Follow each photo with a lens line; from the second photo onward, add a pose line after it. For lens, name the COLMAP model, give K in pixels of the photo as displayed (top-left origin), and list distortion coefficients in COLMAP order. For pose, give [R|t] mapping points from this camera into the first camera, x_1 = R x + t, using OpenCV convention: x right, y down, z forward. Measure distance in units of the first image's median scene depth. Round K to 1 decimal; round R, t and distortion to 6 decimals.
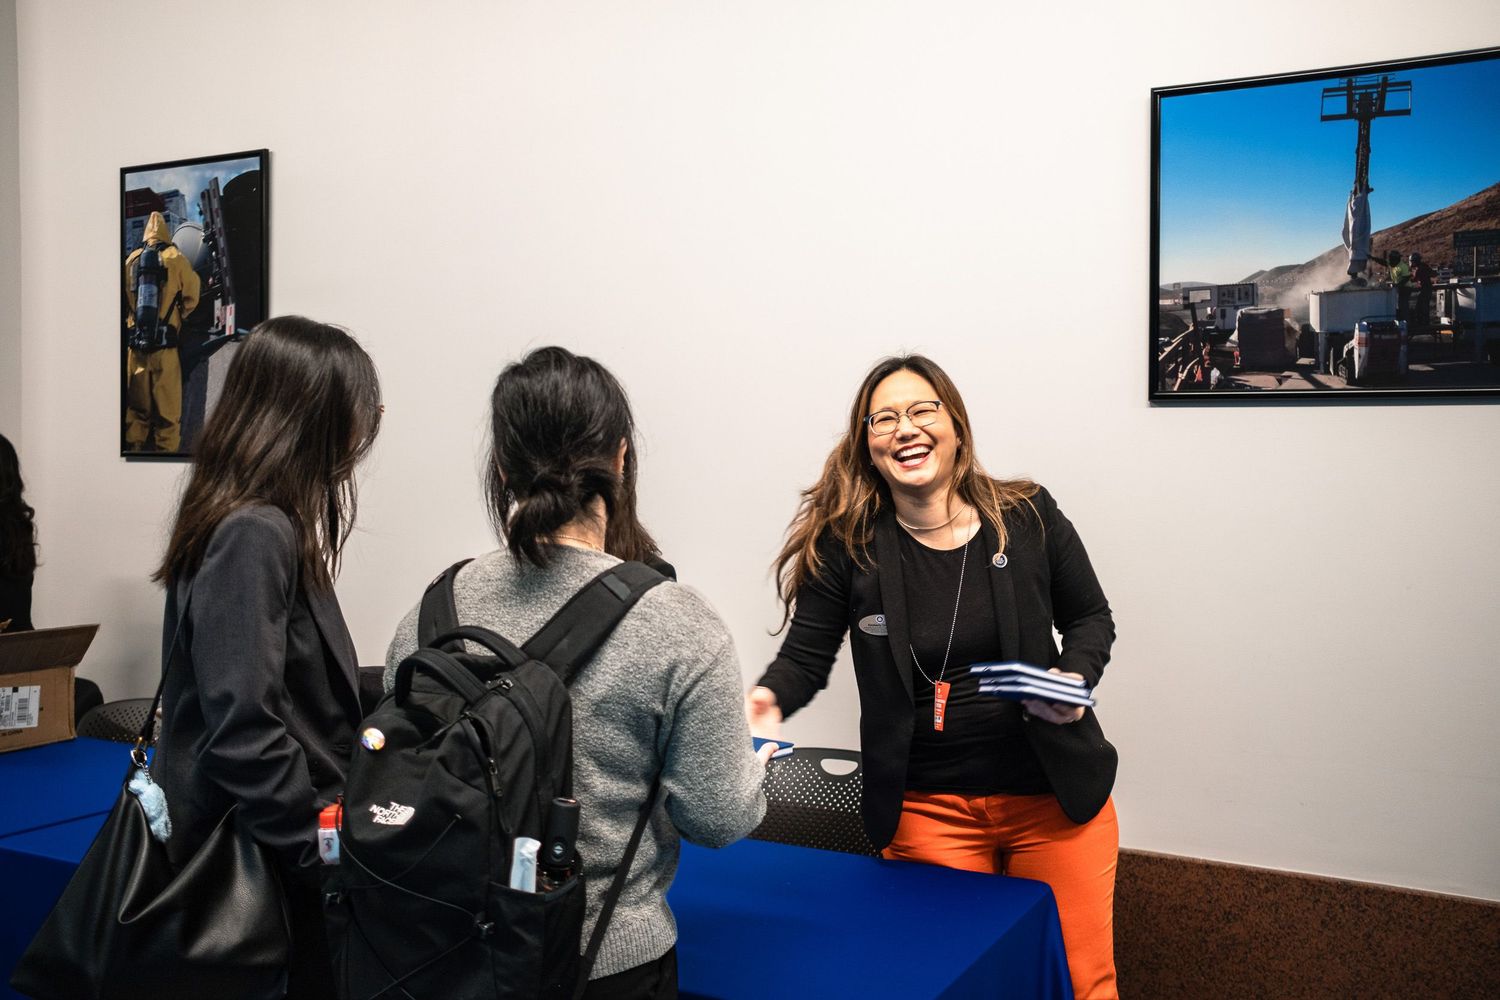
lens RADIAL K [[1433.3, 0, 787.6], [0, 1433.3, 496.5], [0, 0, 1]] dist [-0.072054, 0.180759]
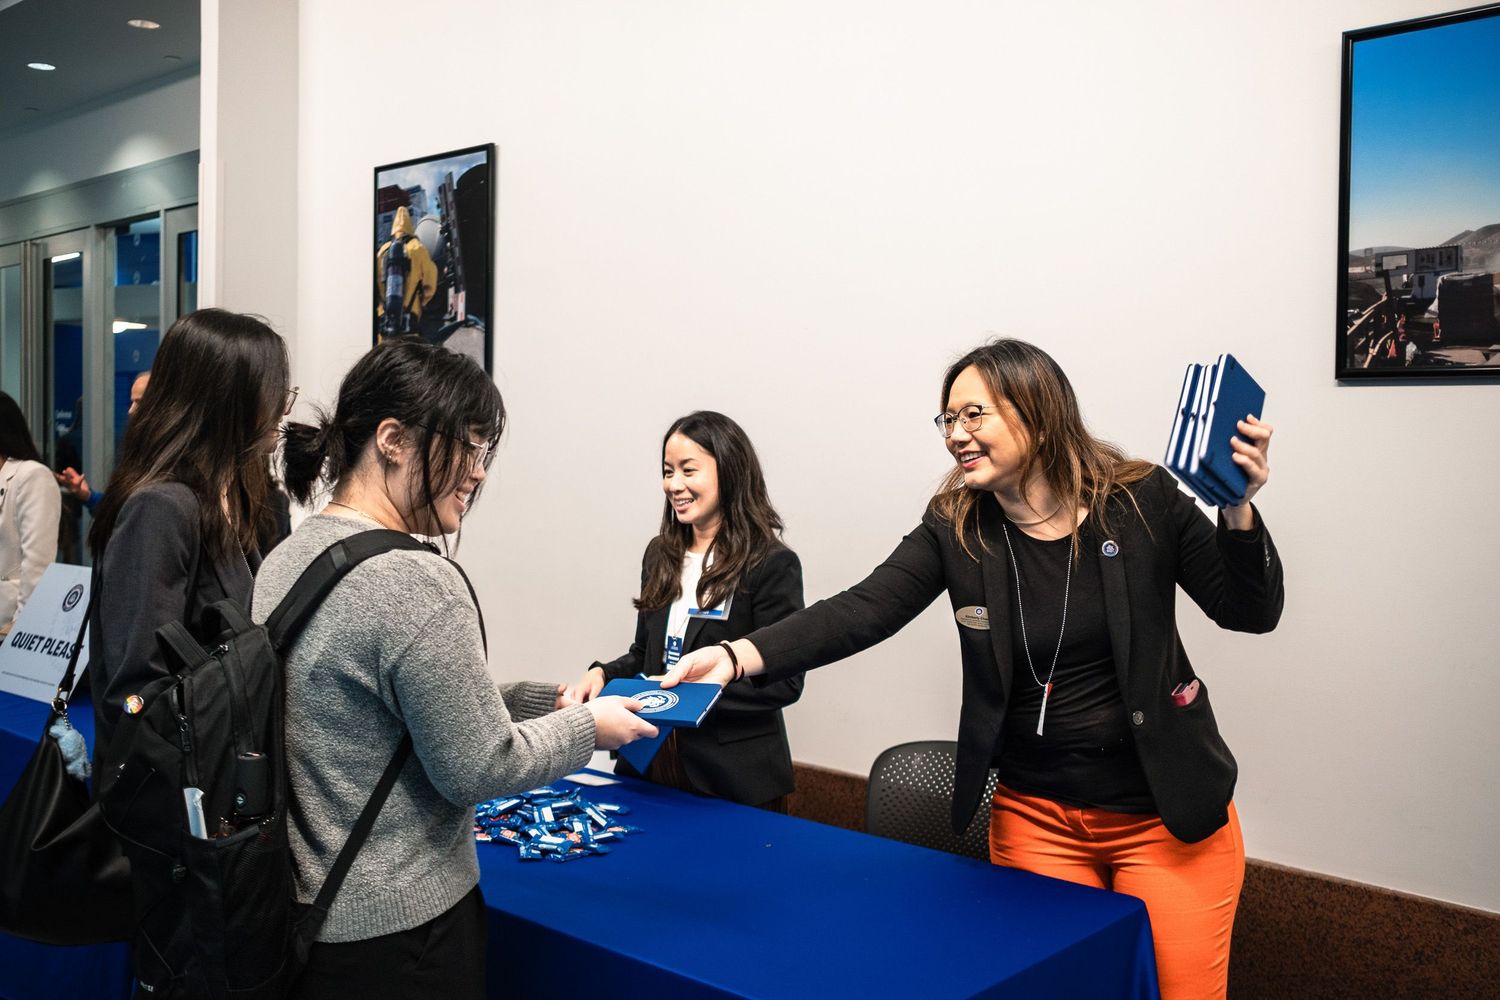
lens RADIAL K [[1474.6, 0, 750.8], [0, 1474.6, 486.8], [0, 0, 1]] dist [-0.091210, 0.239779]
pose [[0.968141, 0.011969, -0.250121, 0.129454], [-0.010780, 0.999923, 0.006122, -0.000409], [0.250175, -0.003230, 0.968195, 0.007098]]
